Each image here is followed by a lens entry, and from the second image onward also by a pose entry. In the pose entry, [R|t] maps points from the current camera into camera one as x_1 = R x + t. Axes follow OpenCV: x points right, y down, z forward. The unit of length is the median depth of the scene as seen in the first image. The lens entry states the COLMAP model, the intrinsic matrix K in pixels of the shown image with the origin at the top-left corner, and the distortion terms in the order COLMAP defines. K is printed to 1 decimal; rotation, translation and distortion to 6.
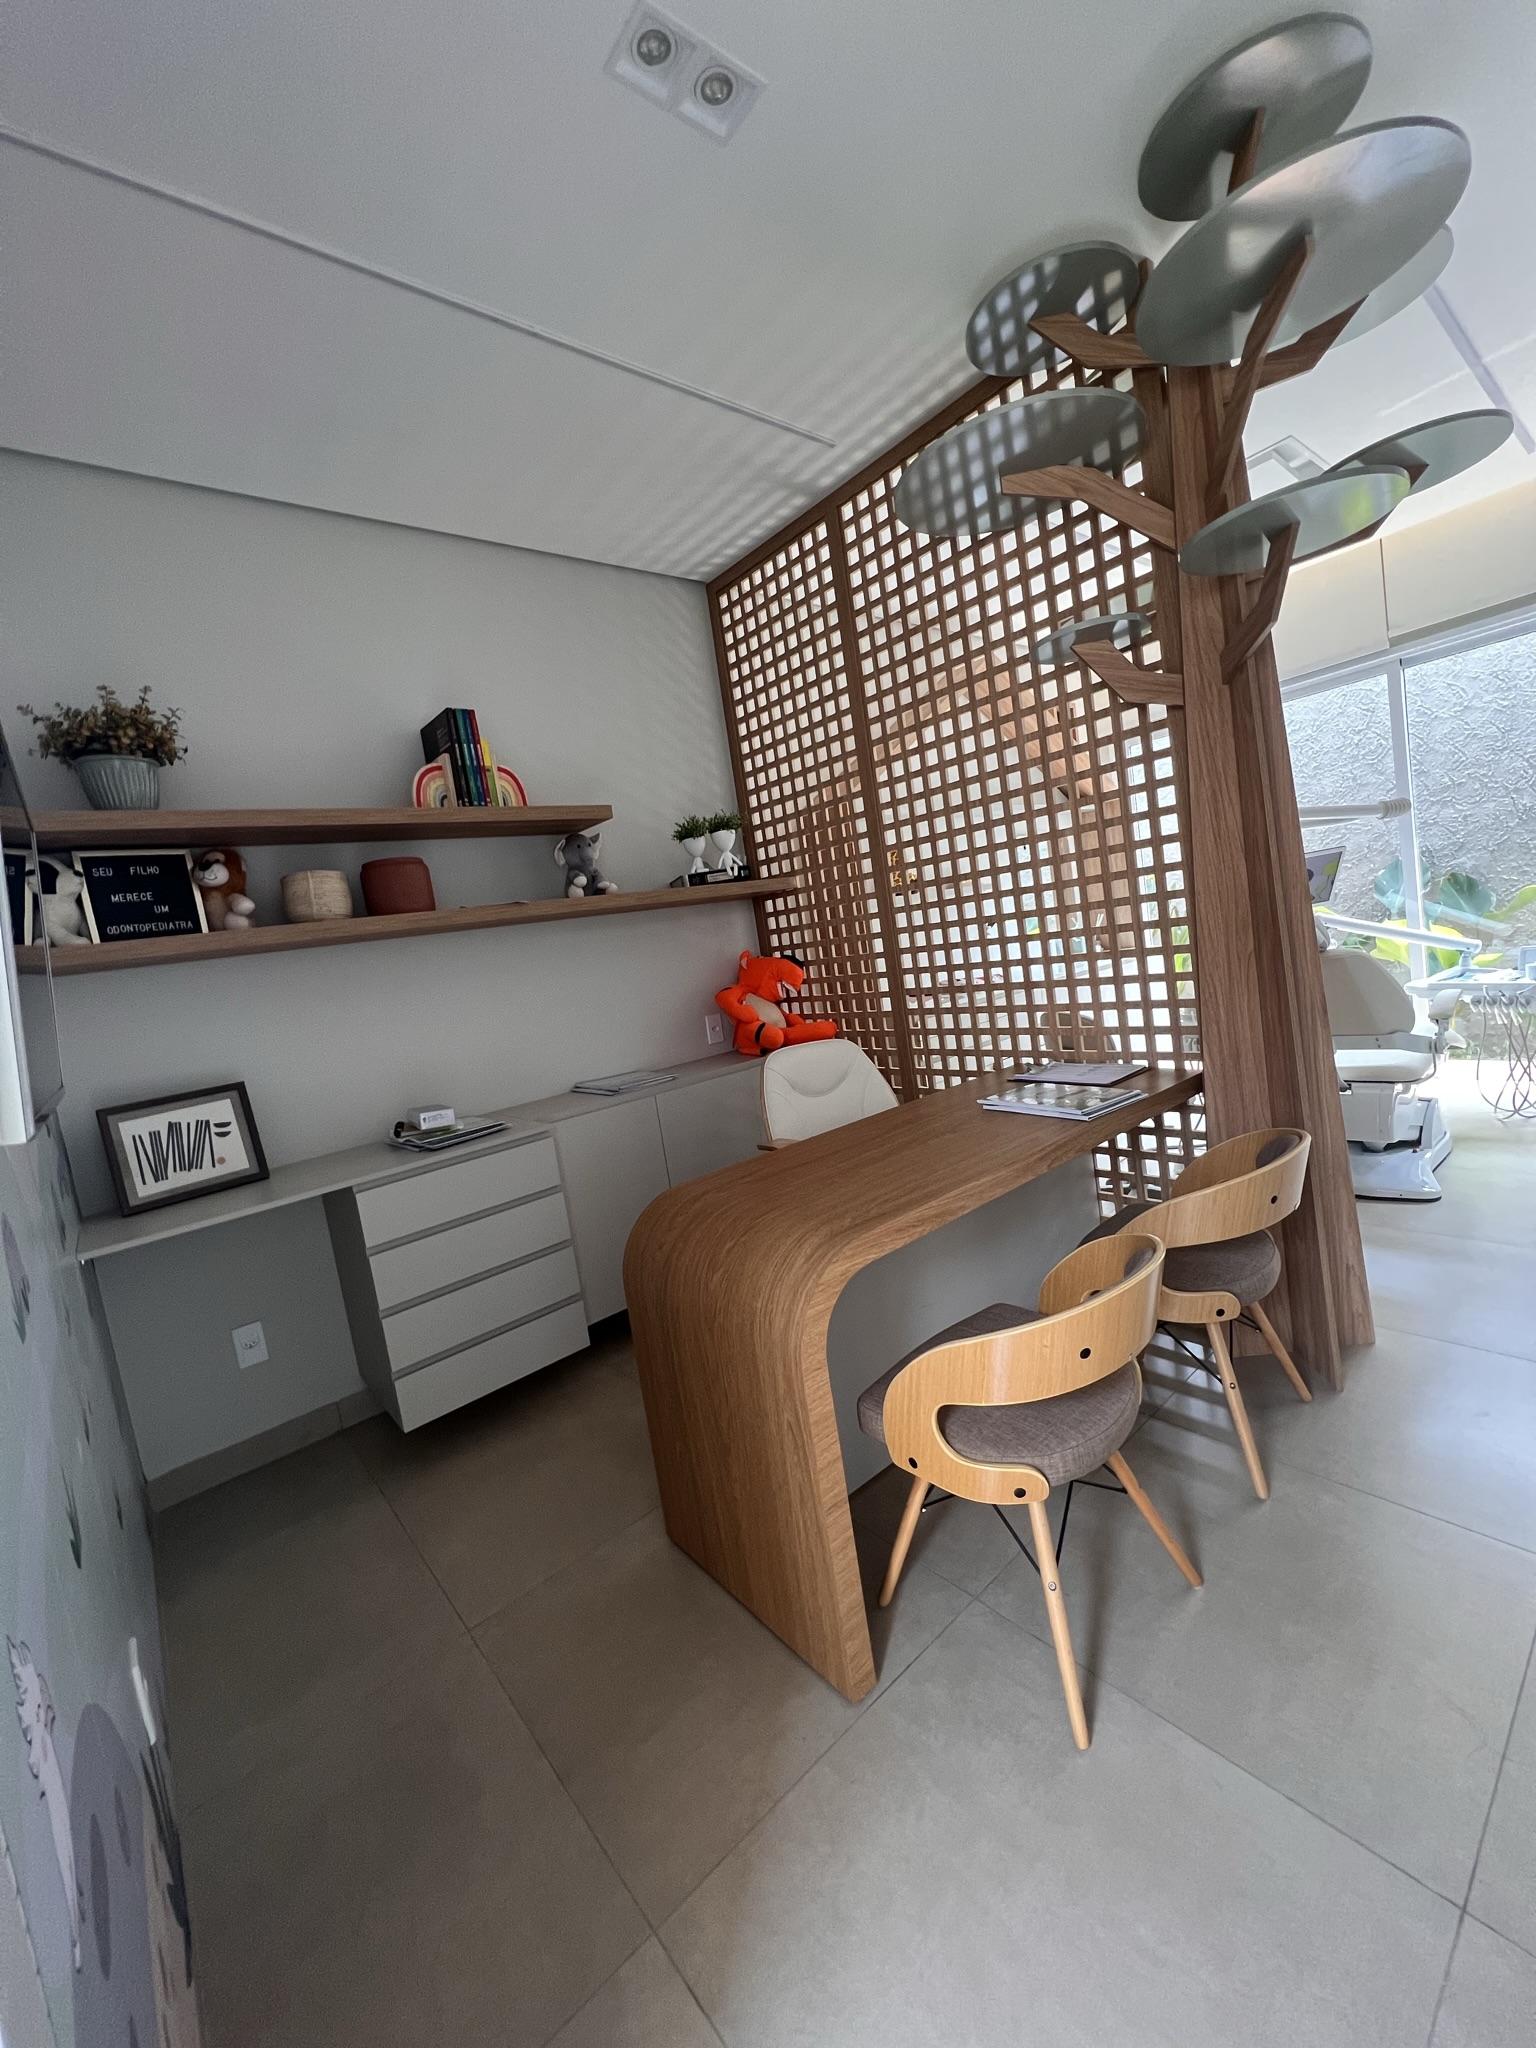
lens RADIAL K [[819.1, 0, 776.7], [0, 819.1, 1015.6], [0, 0, 1]] dist [-0.006913, 0.001462]
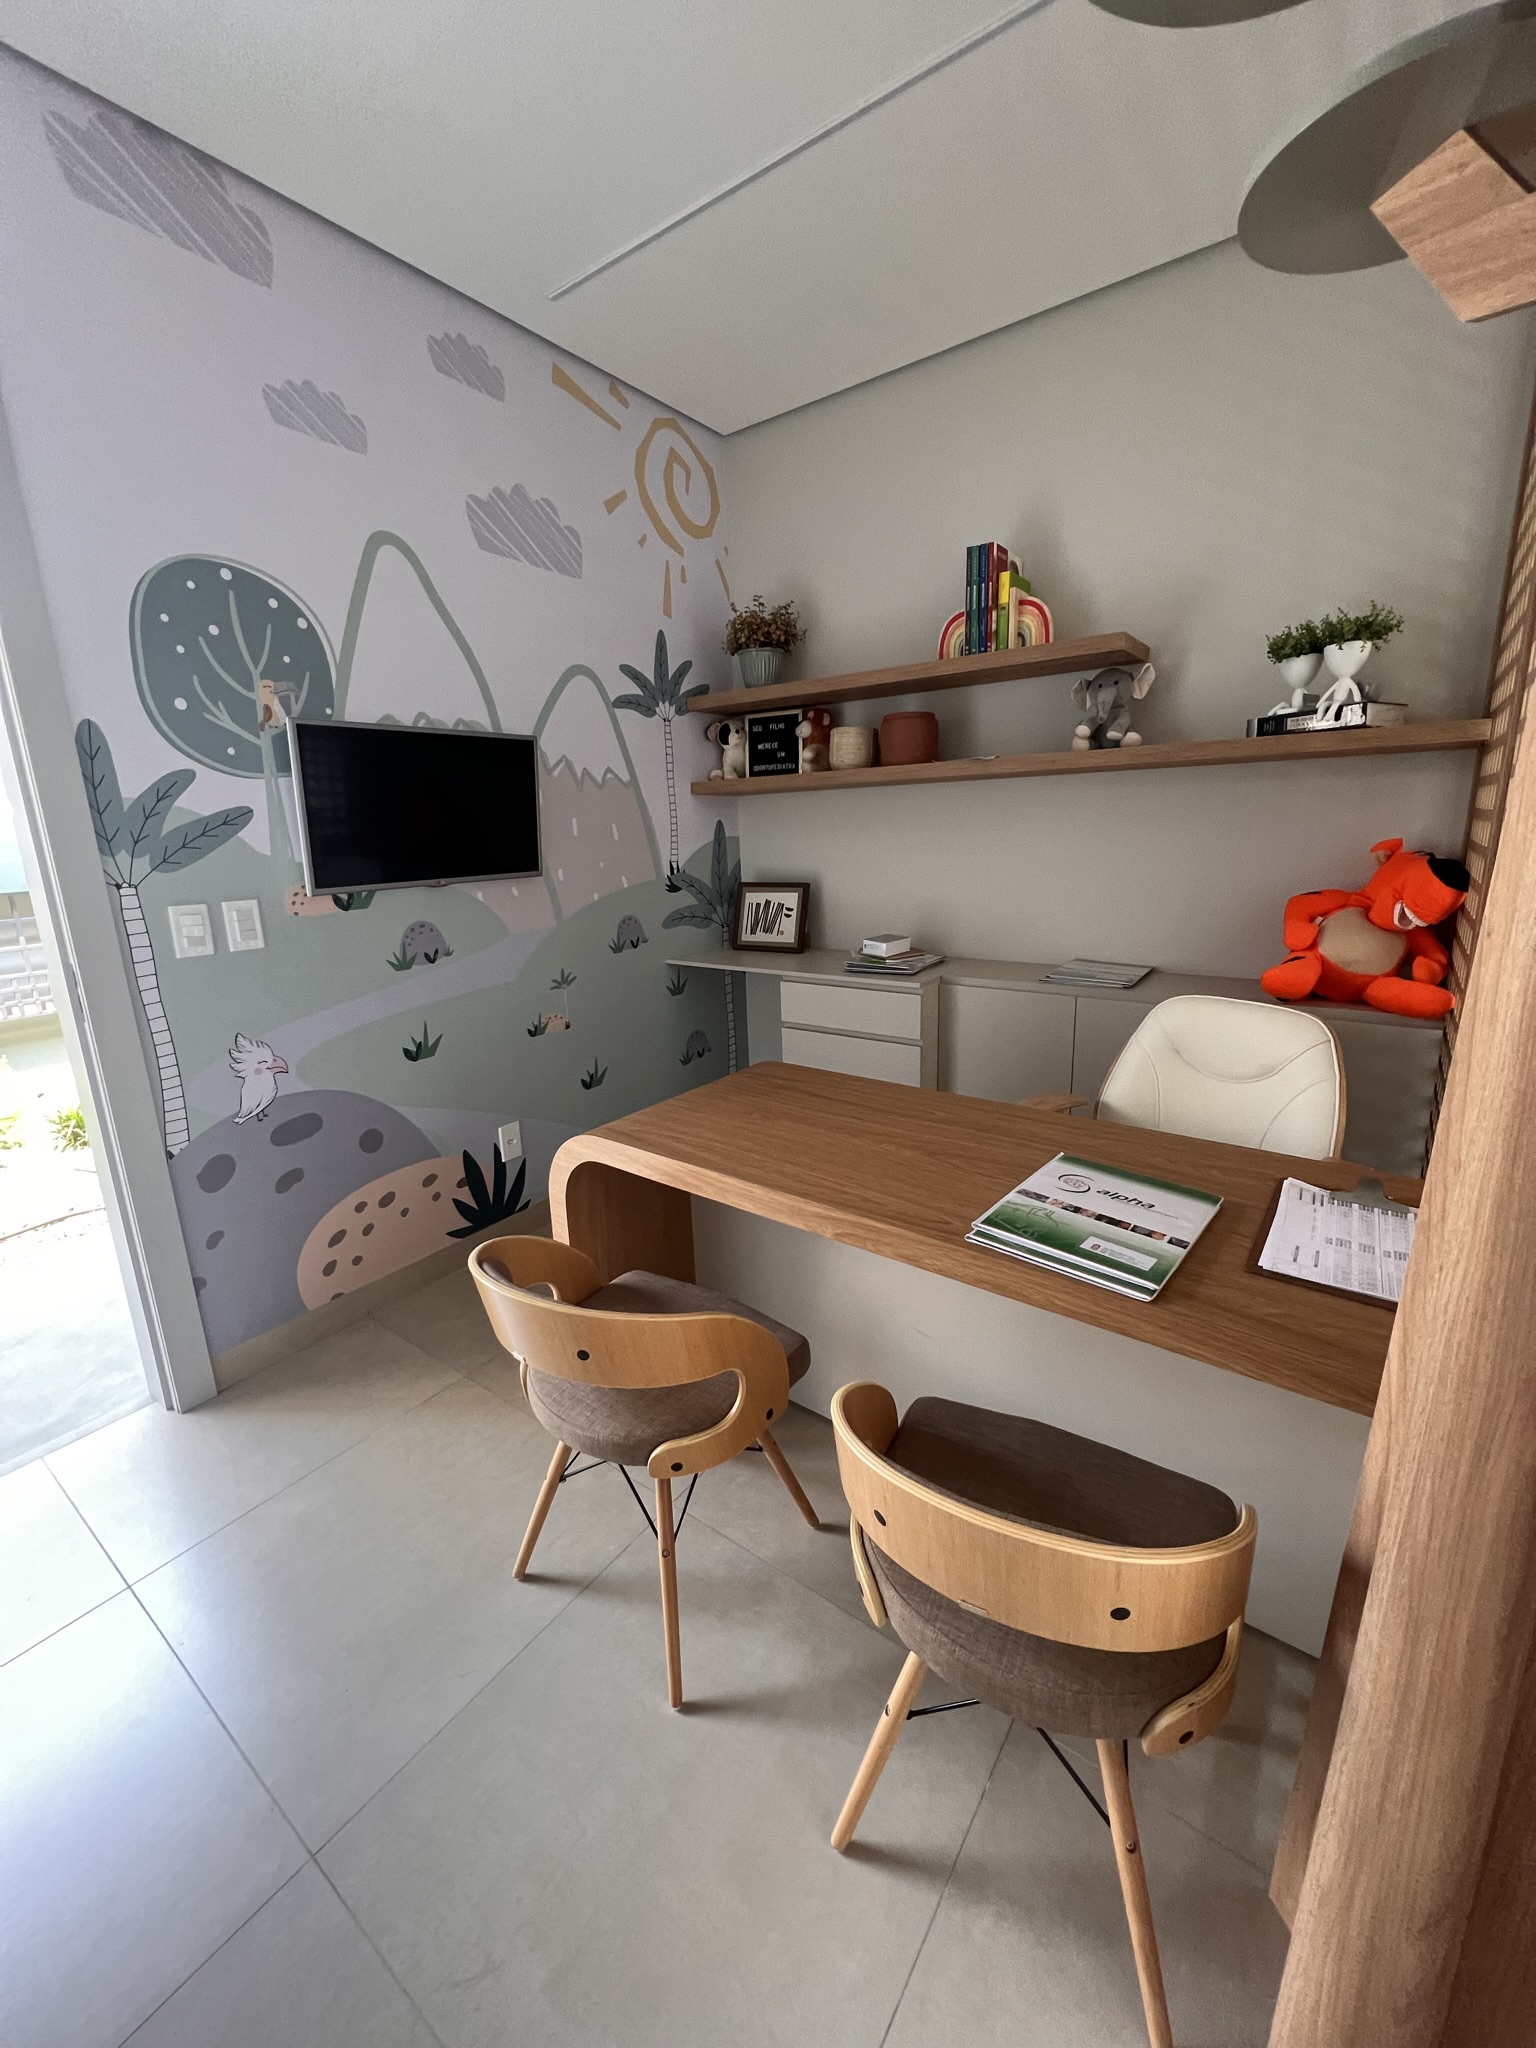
lens RADIAL K [[819.1, 0, 764.2], [0, 819.1, 1017.8], [0, 0, 1]] dist [-0.006913, 0.001462]
pose [[0.236244, 0.360093, -0.902509, 0.722718], [-0.089632, 0.932915, 0.348762, -0.197058], [0.967551, -0.001500, 0.252672, 0.595820]]
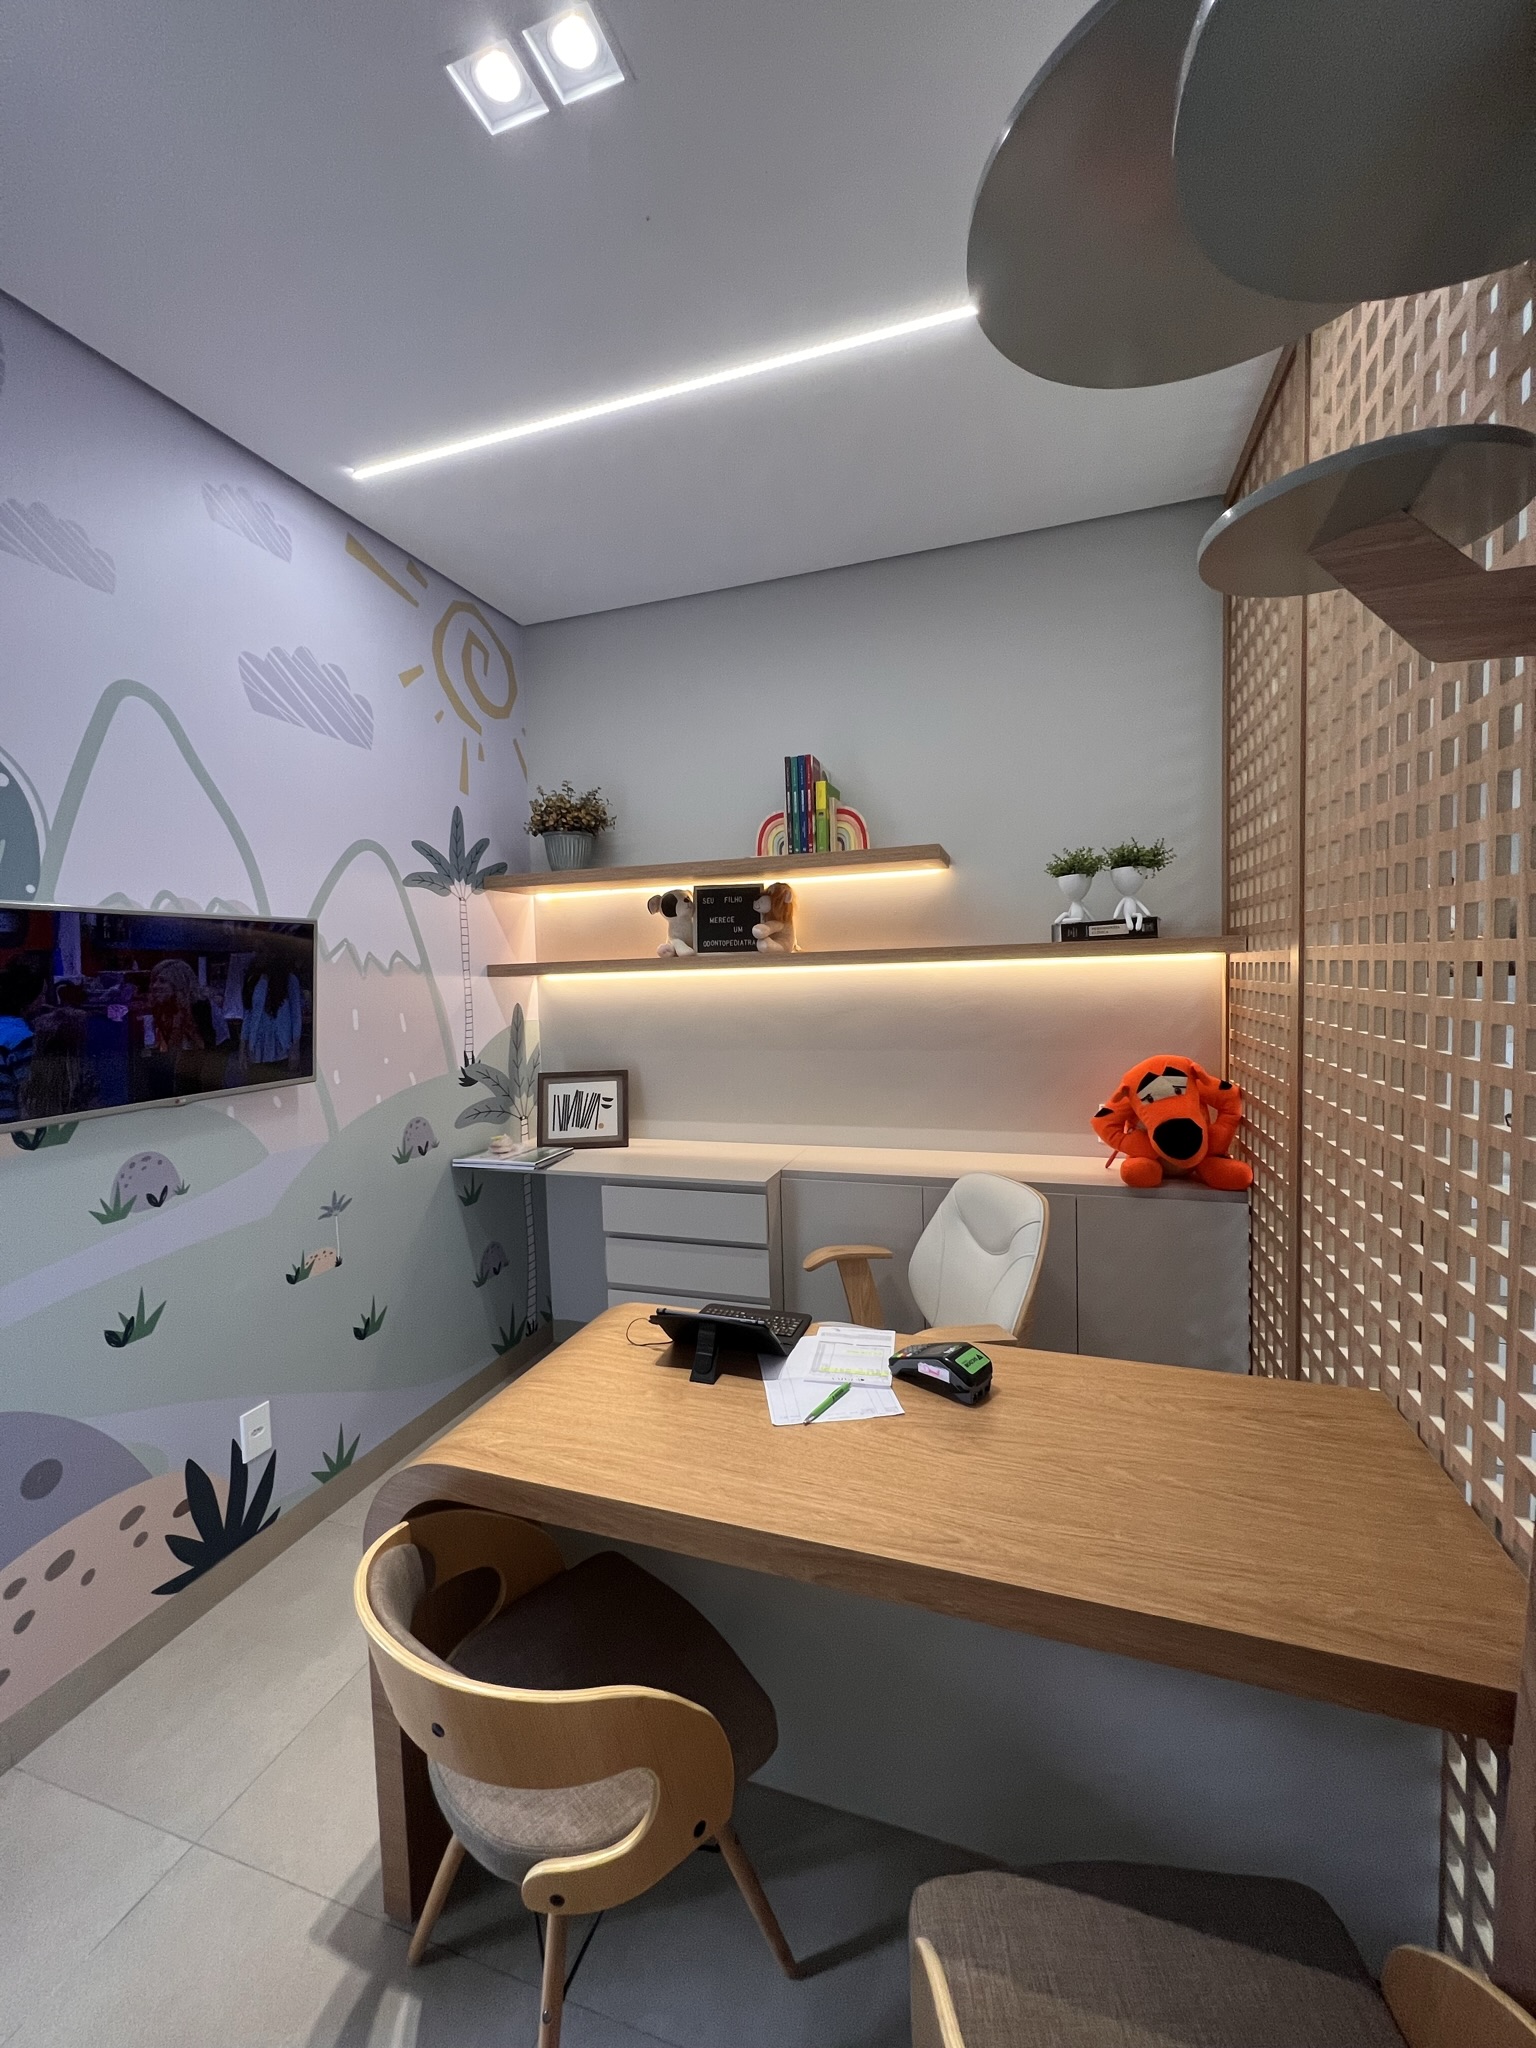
lens RADIAL K [[819.1, 0, 772.3], [0, 819.1, 1016.3], [0, 0, 1]] dist [-0.006913, 0.001462]
pose [[0.524216, 0.181020, -0.832123, 0.576473], [-0.127267, 0.982826, 0.133629, -0.222693], [0.842022, 0.035852, 0.538251, 0.512897]]
